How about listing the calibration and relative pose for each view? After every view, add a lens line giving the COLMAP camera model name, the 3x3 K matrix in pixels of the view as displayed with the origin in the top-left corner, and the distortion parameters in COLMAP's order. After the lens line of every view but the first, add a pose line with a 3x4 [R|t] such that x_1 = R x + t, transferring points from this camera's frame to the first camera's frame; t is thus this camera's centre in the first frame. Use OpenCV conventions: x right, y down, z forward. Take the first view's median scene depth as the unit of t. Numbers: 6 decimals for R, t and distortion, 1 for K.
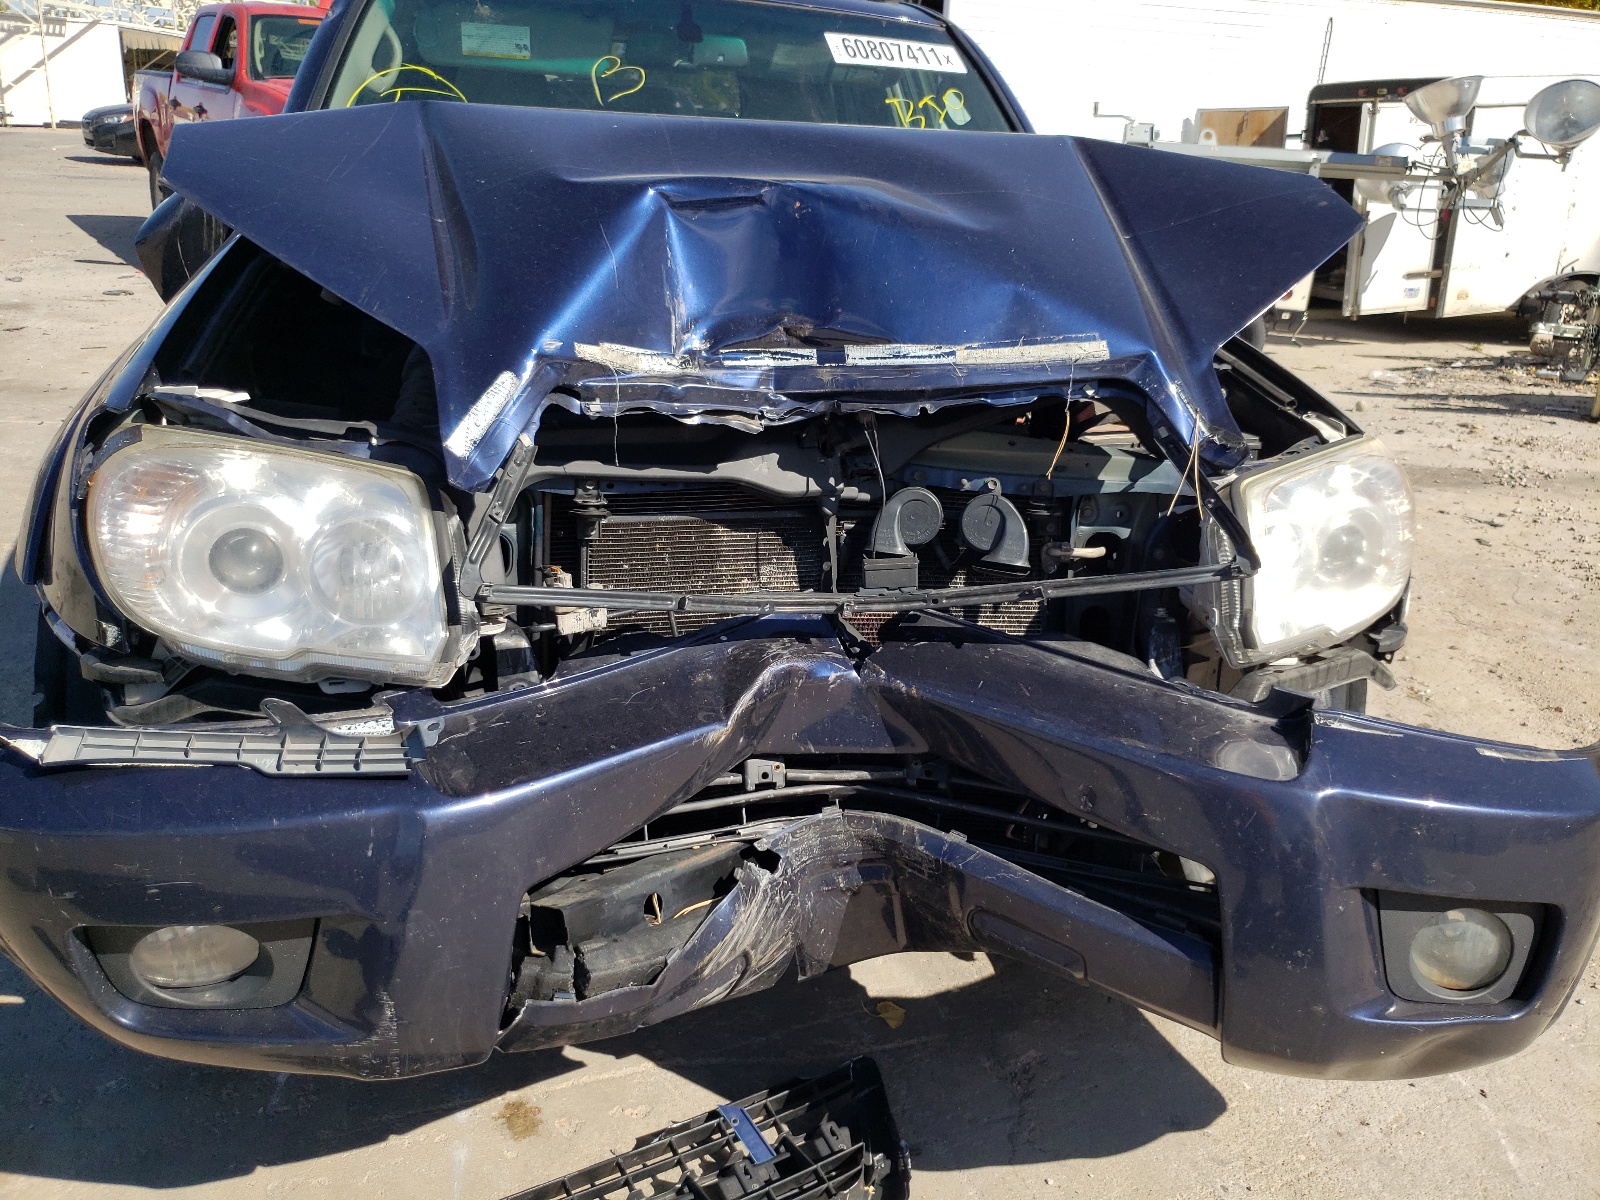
lens RADIAL K [[1134.1, 0, 800.0], [0, 1134.1, 600.0], [0, 0, 1]] dist [-0.005340, -0.001855]
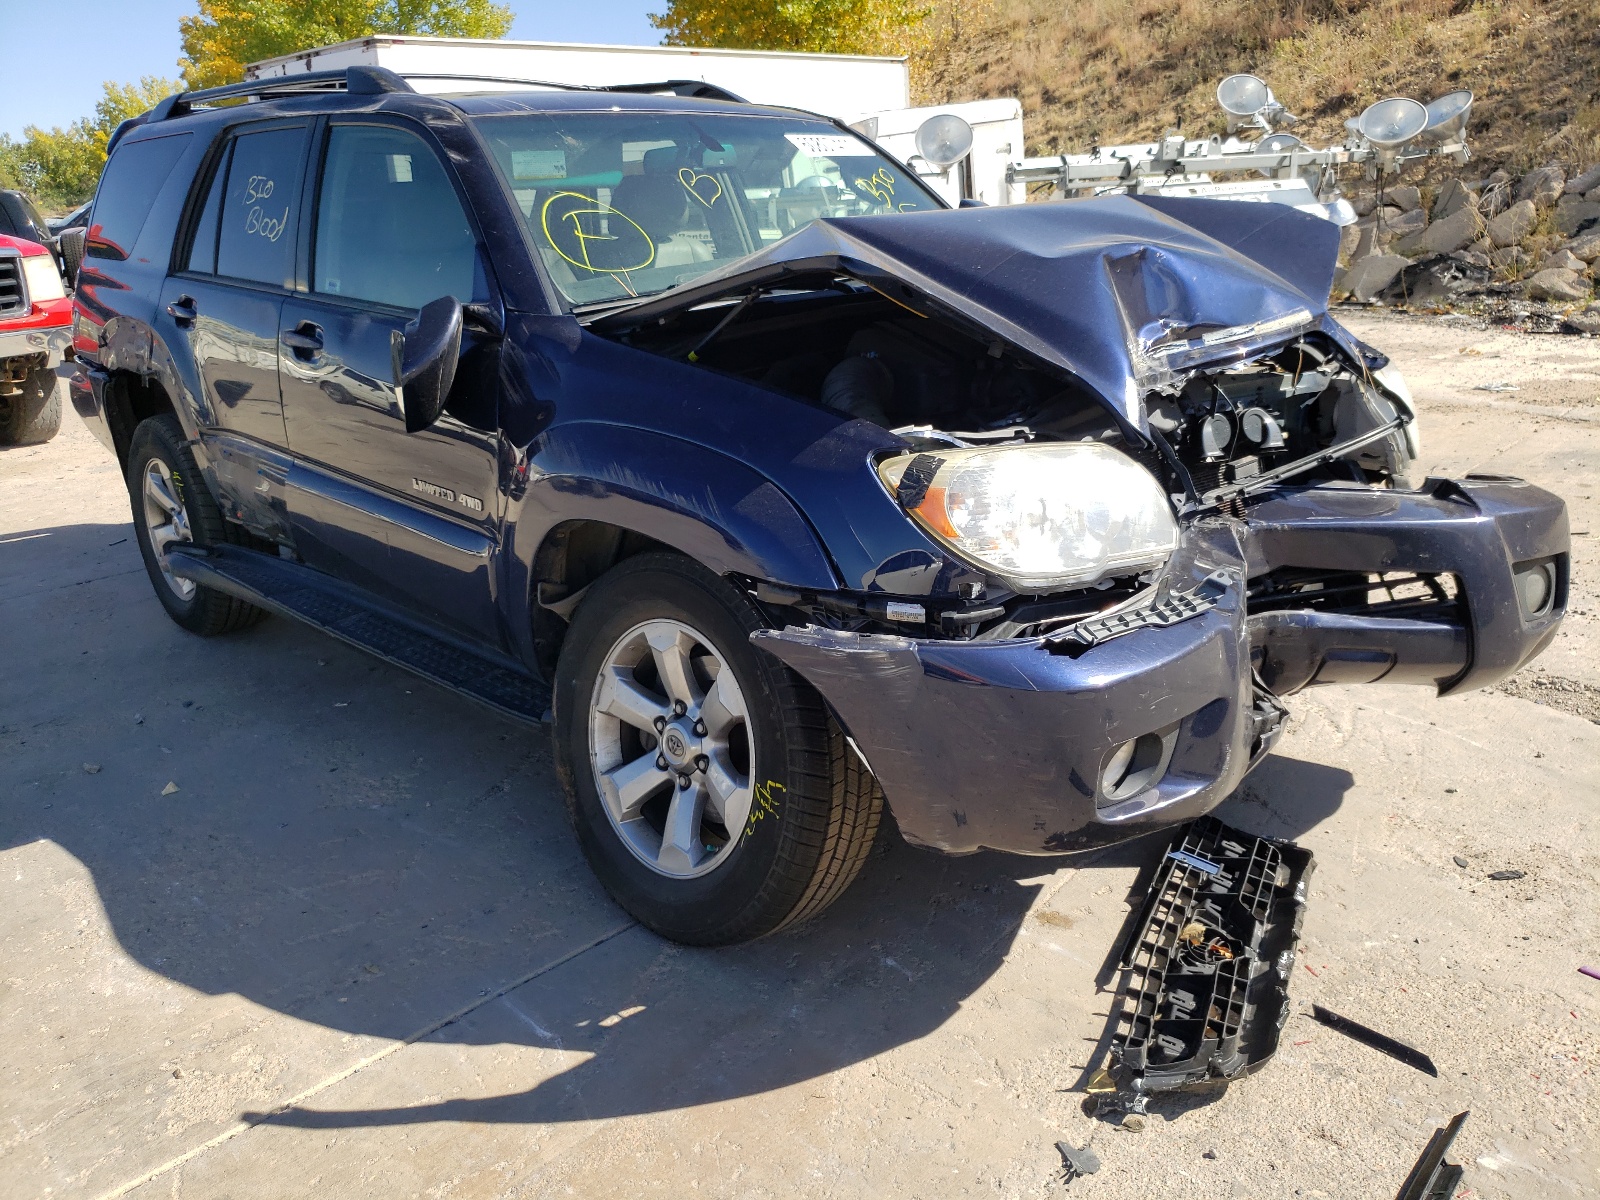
lens RADIAL K [[1134.1, 0, 800.0], [0, 1134.1, 600.0], [0, 0, 1]] dist [-0.005340, -0.001855]
pose [[0.868657, -0.247534, 0.429141, -1.277050], [0.265321, 0.963973, 0.018977, -0.038129], [-0.418378, 0.097376, 0.903038, -0.211679]]
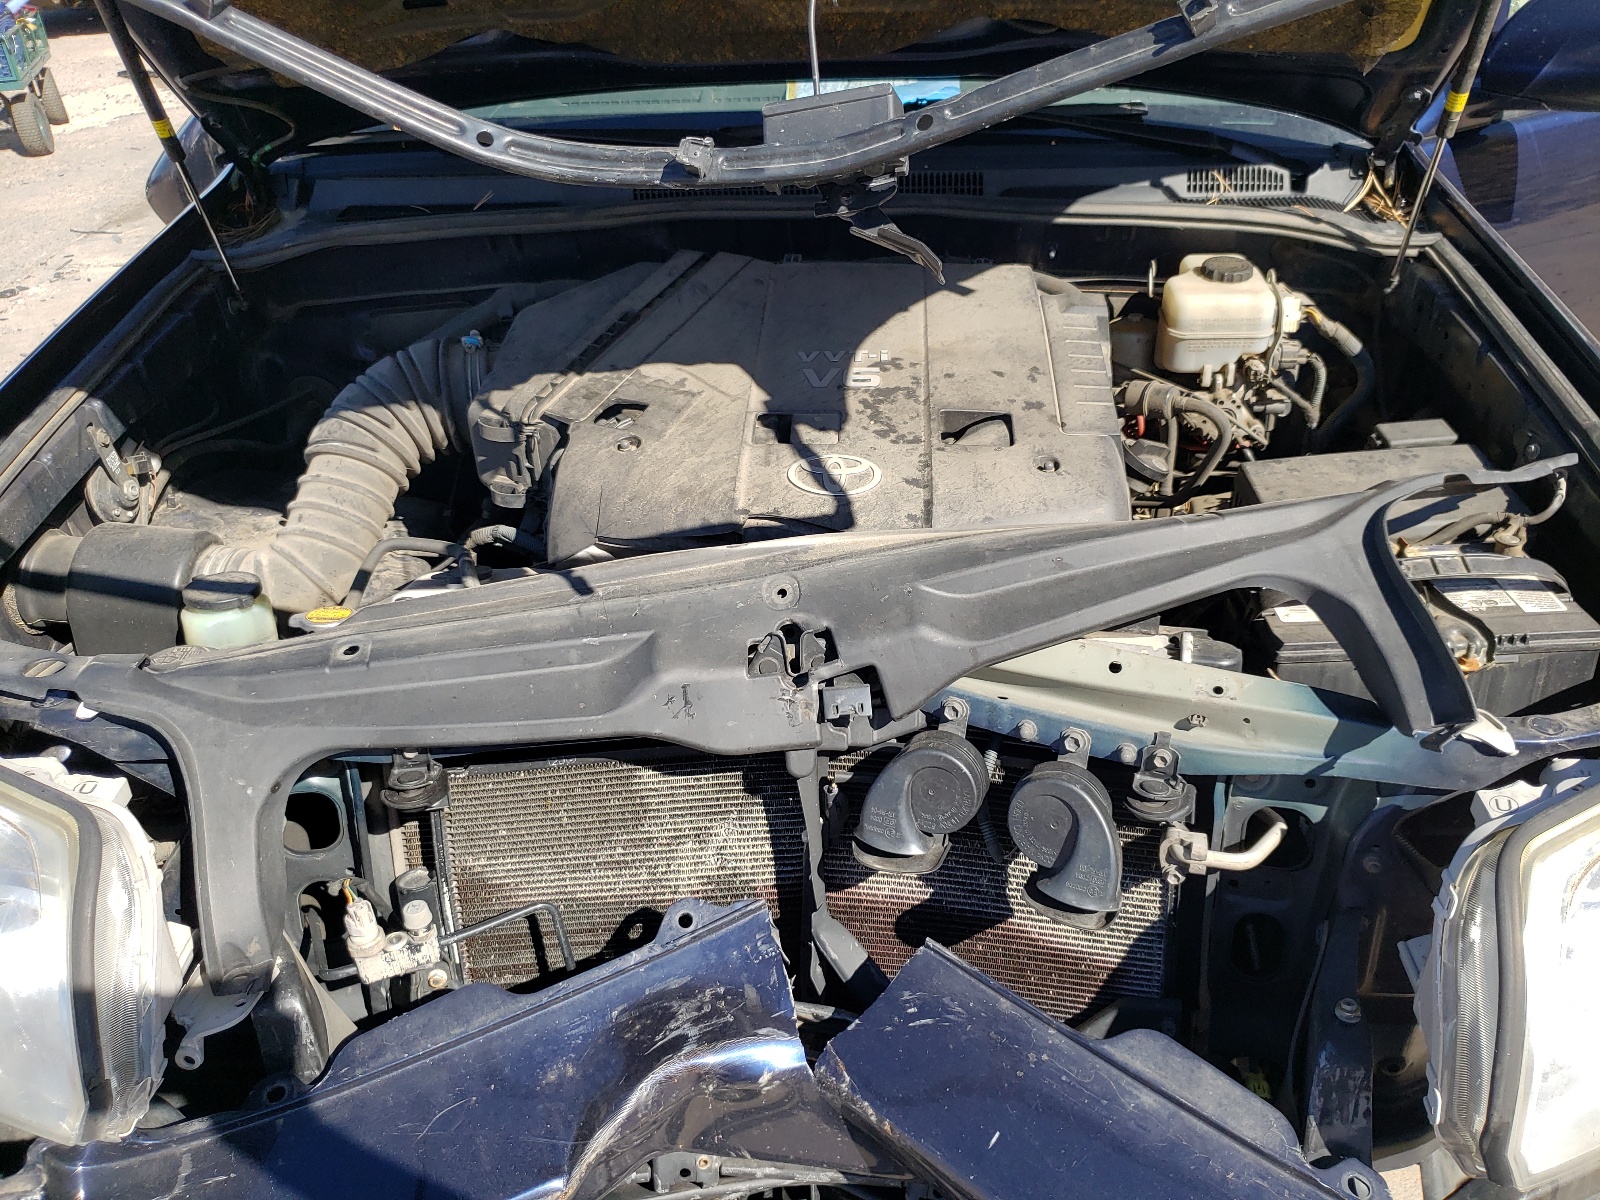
lens RADIAL K [[1134.1, 0, 800.0], [0, 1134.1, 600.0], [0, 0, 1]] dist [-0.005340, -0.001855]
pose [[0.967925, 0.058887, -0.244243, 0.175473], [-0.011764, 0.981700, 0.190070, -0.295577], [0.250966, -0.181101, 0.950904, 0.417522]]
